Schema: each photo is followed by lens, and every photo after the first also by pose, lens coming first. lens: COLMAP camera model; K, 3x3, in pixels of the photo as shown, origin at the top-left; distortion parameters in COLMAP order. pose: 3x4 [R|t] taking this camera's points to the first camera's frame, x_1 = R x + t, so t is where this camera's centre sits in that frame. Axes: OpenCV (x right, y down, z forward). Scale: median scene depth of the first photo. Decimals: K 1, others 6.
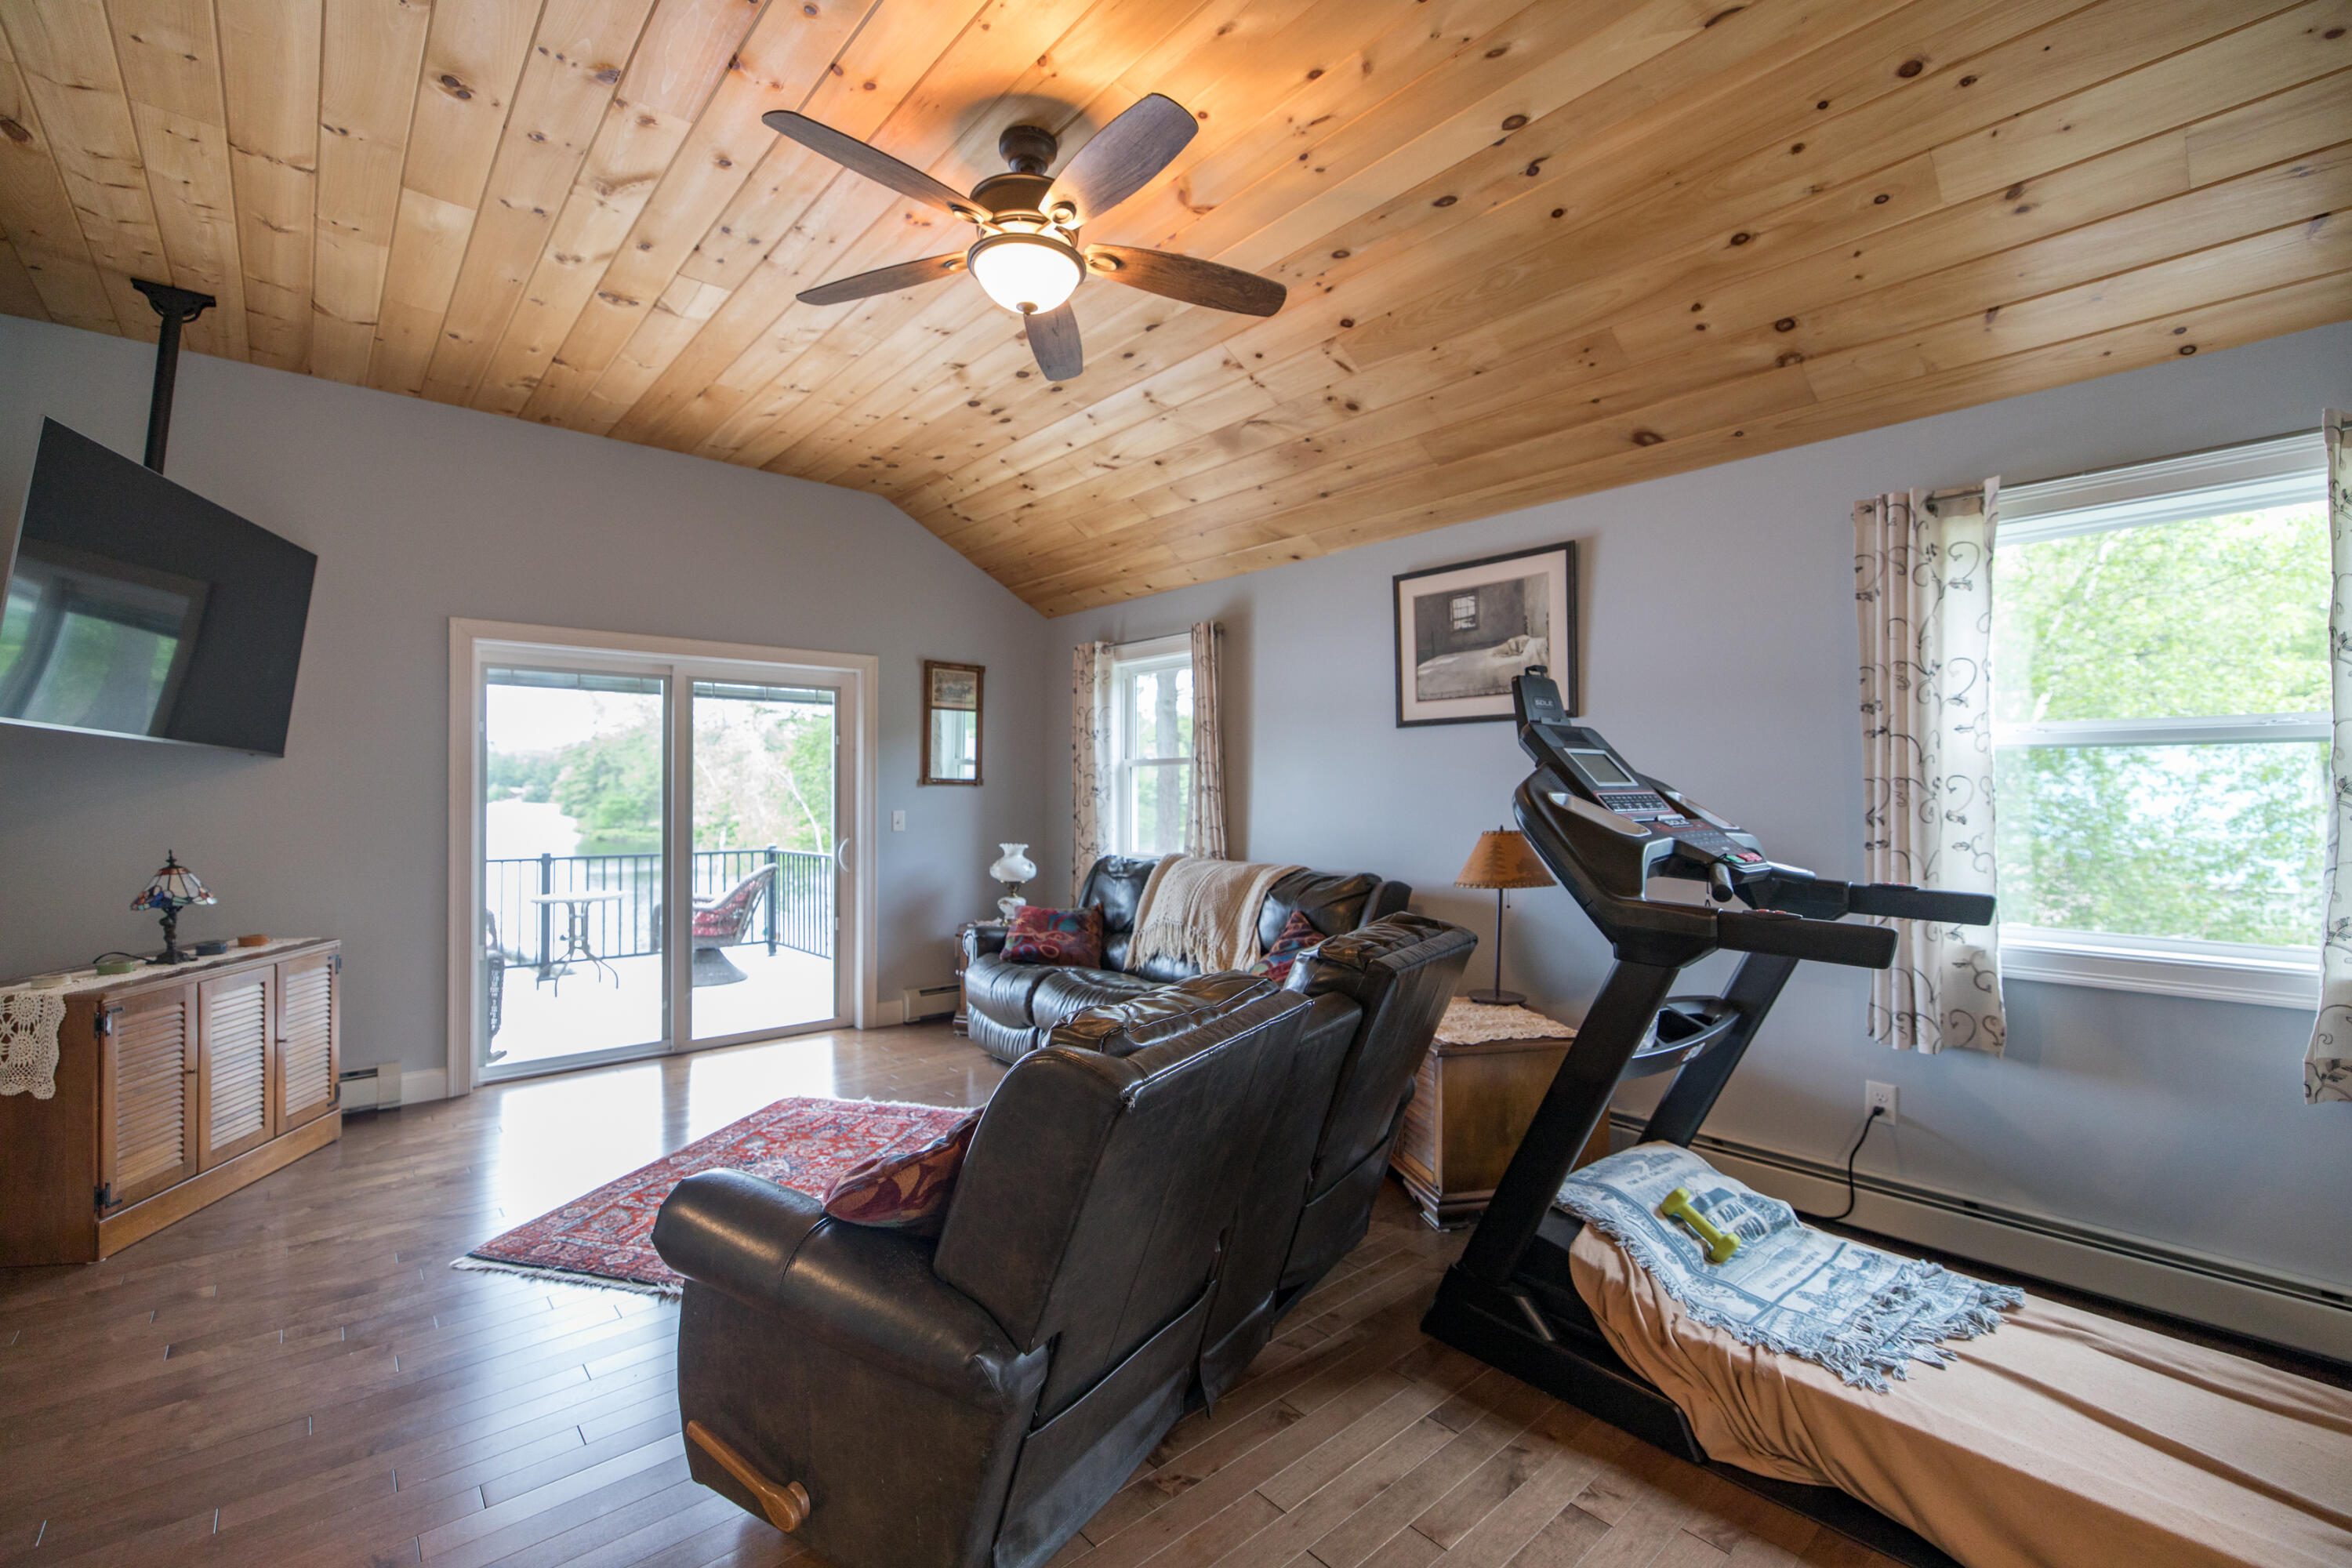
lens RADIAL K [[1004.2, 0, 1162.4], [0, 1004.2, 796.9], [0, 0, 1]] dist [0.001616, 0.000267]
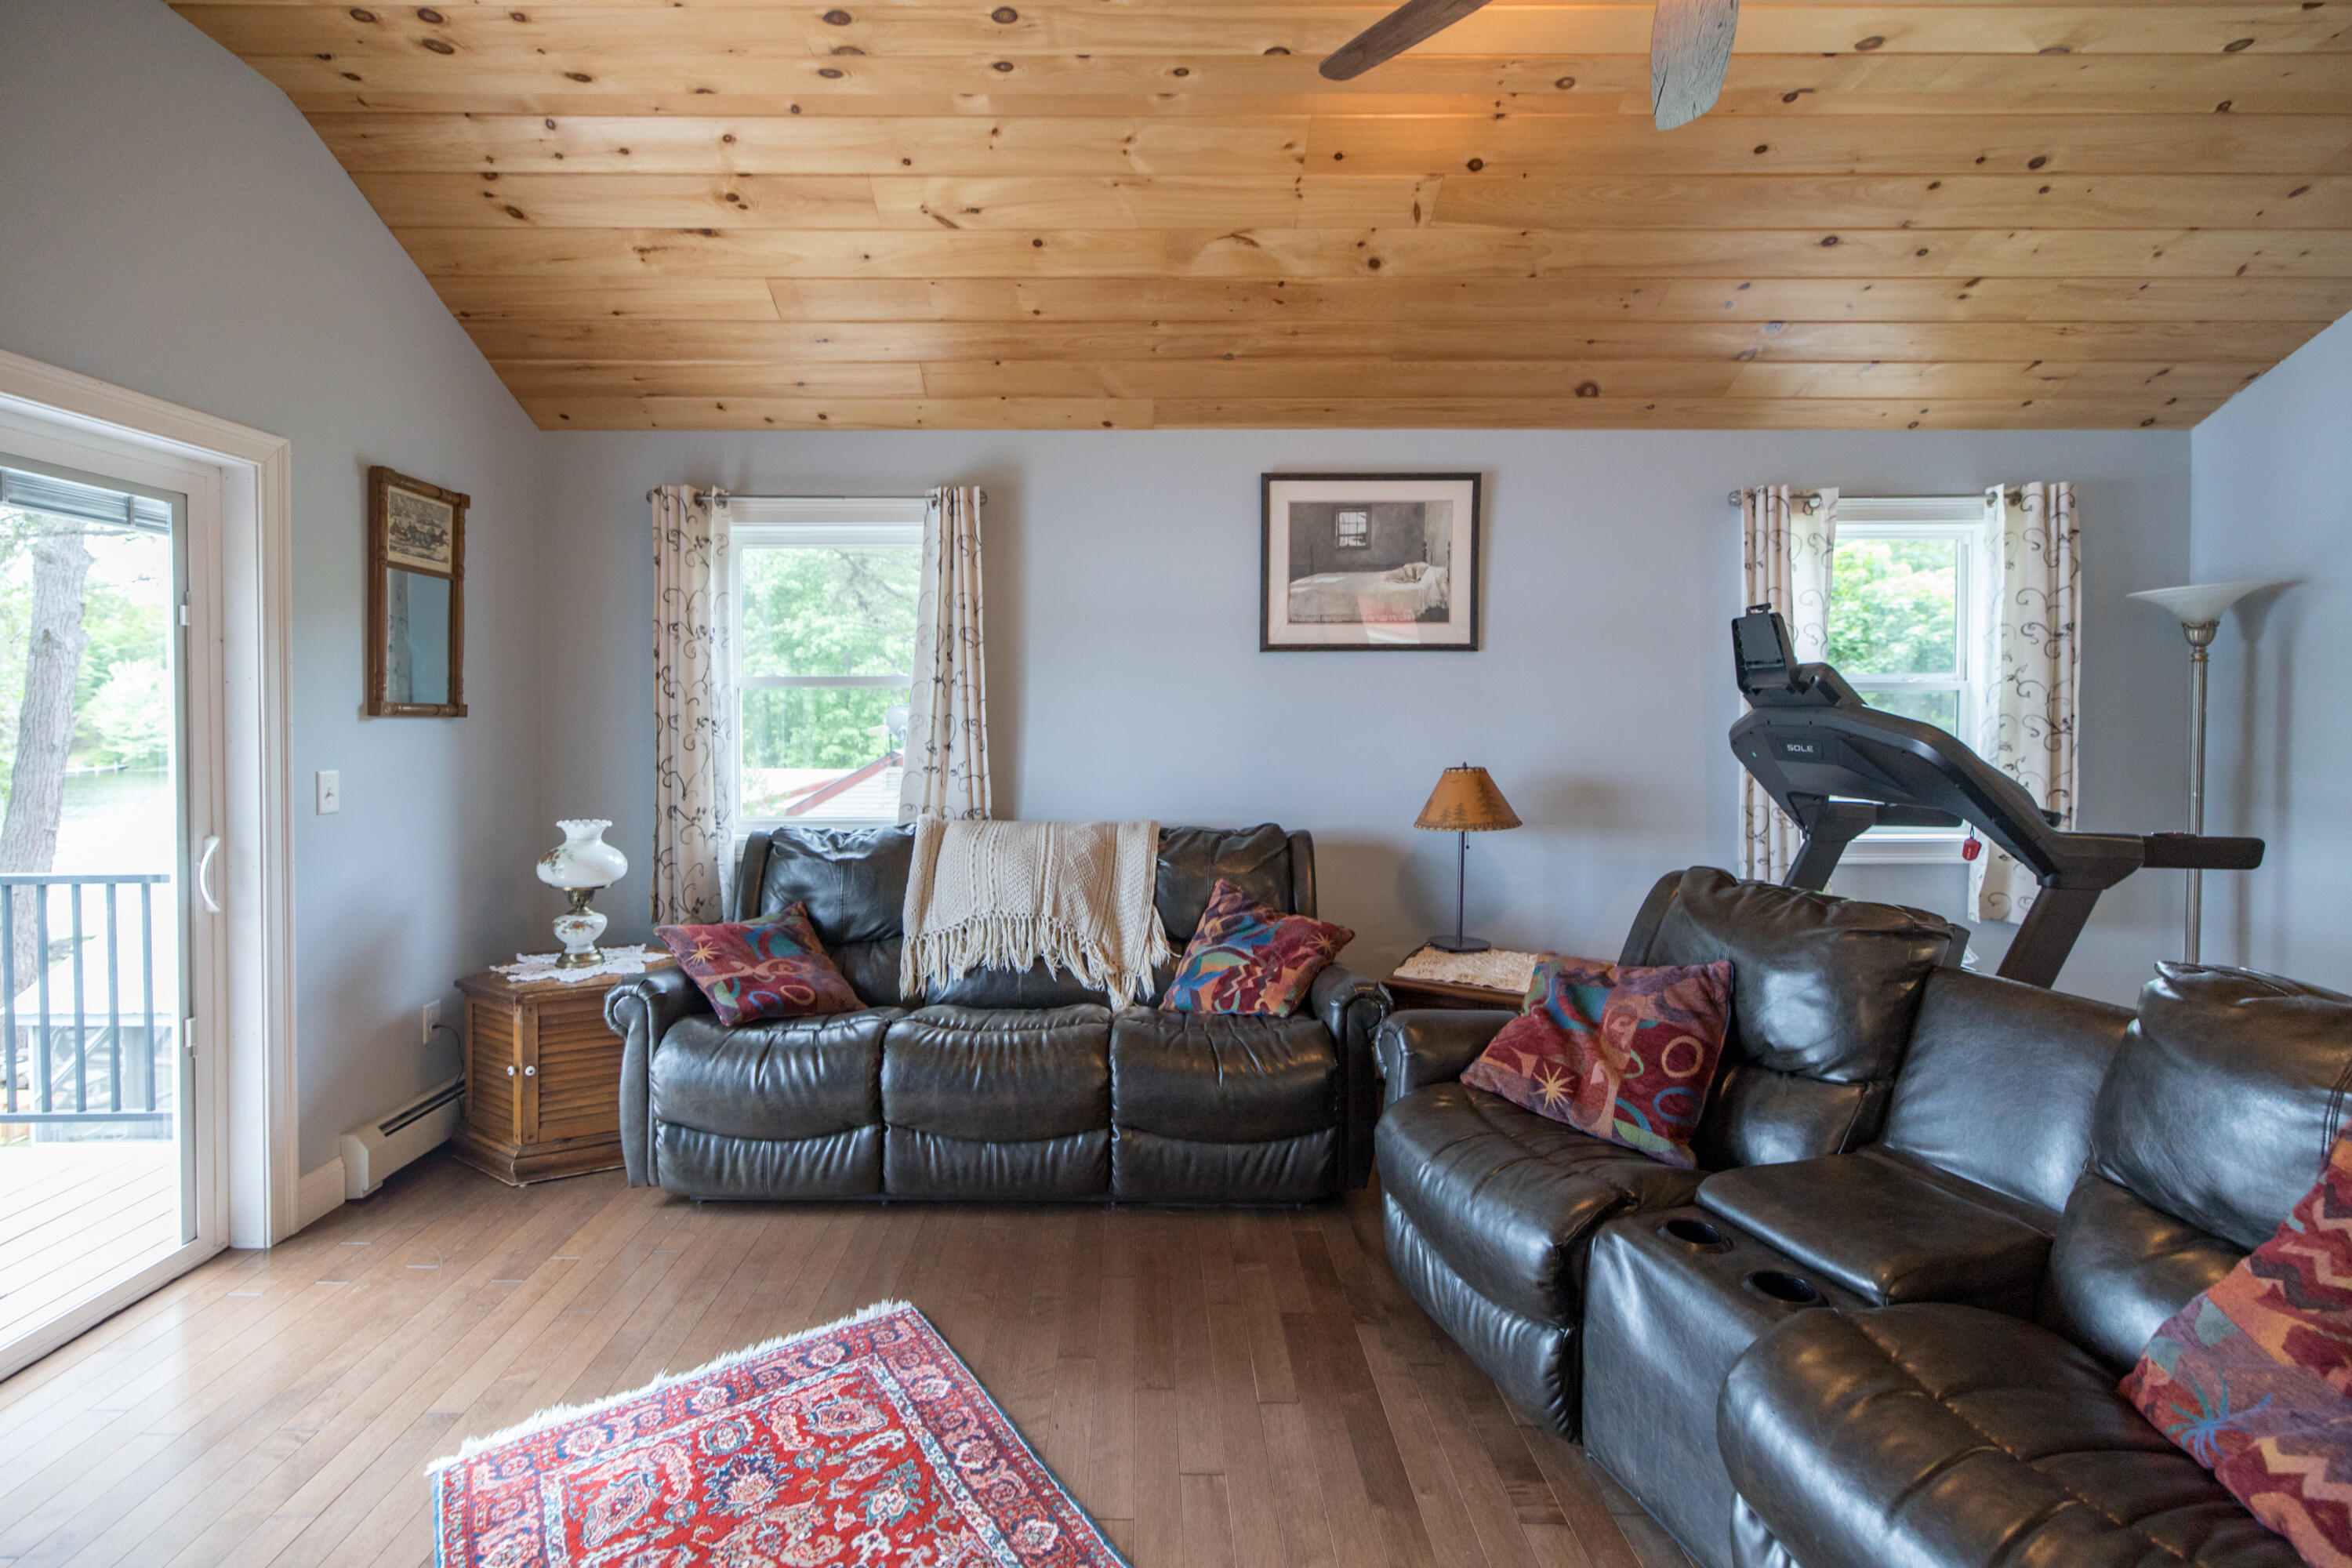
lens RADIAL K [[1030.8, 0, 1133.7], [0, 1030.8, 739.4], [0, 0, 1]] dist [0.000807, 0.000189]
pose [[0.652693, -0.018084, 0.757407, -0.520883], [0.005148, 0.999798, 0.019436, -0.011506], [-0.757605, -0.008787, 0.652654, 0.519681]]
